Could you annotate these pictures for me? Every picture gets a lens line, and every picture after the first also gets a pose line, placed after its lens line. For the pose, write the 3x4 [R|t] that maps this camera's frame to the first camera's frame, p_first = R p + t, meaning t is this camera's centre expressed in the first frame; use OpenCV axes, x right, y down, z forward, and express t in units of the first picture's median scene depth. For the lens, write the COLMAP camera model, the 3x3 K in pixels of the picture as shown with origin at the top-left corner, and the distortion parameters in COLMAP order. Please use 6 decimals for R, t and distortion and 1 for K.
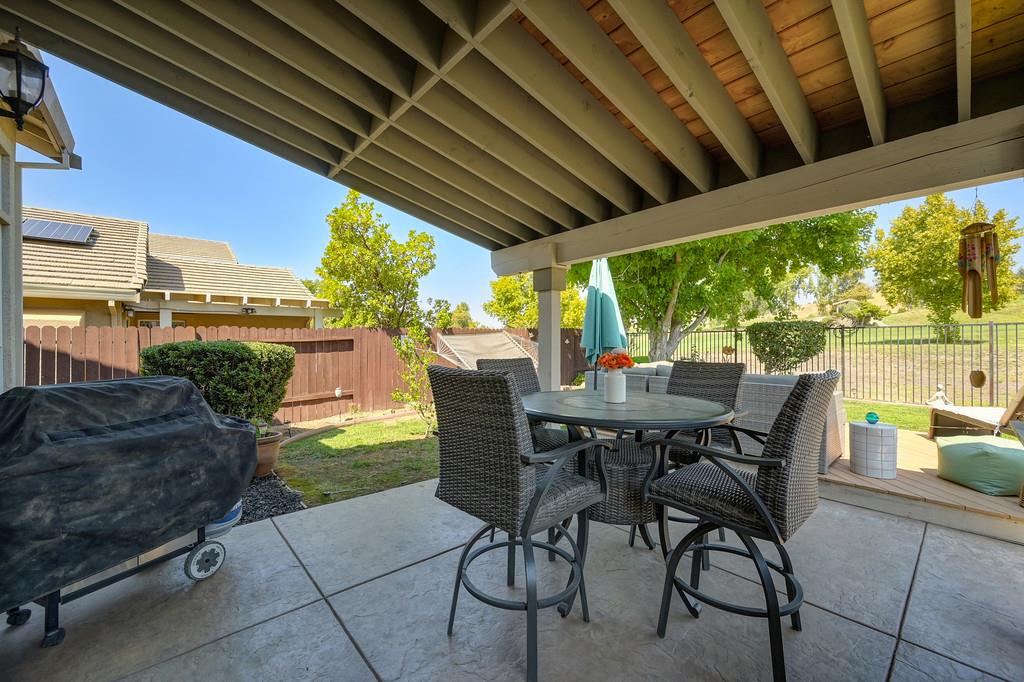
lens RADIAL K [[404.4, 0, 514.5], [0, 404.4, 338.9], [0, 0, 1]] dist [-0.001740, -0.000316]
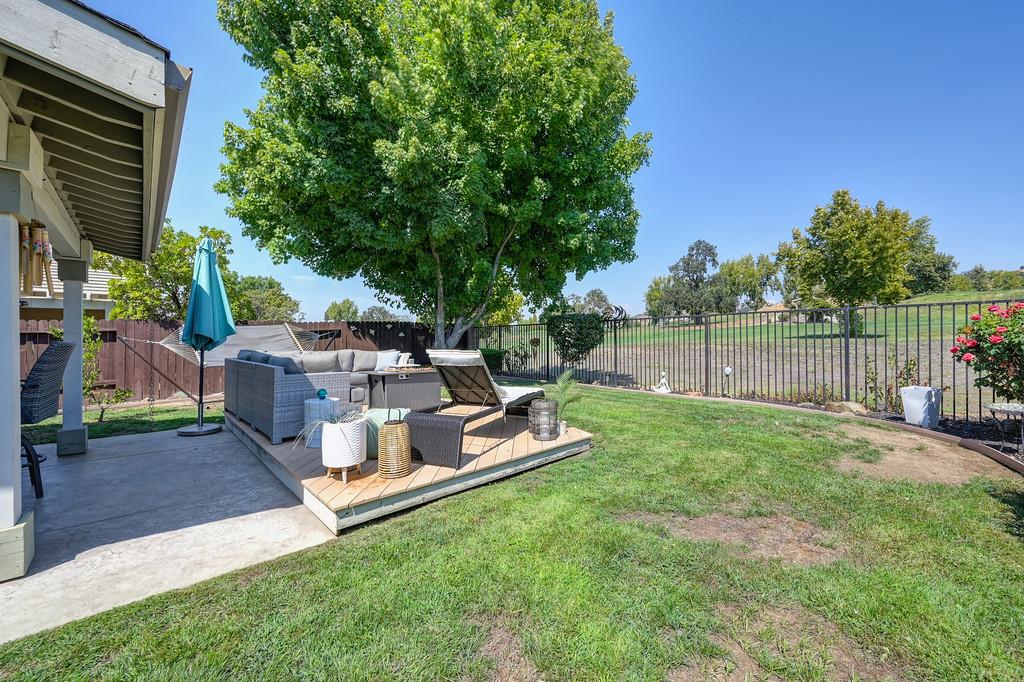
lens RADIAL K [[404.4, 0, 514.5], [0, 404.4, 338.9], [0, 0, 1]] dist [-0.001740, -0.000316]
pose [[0.999745, -0.002716, 0.022414, 0.190359], [0.002568, 0.999975, 0.006608, 0.005554], [-0.022431, -0.006549, 0.999727, -0.016152]]
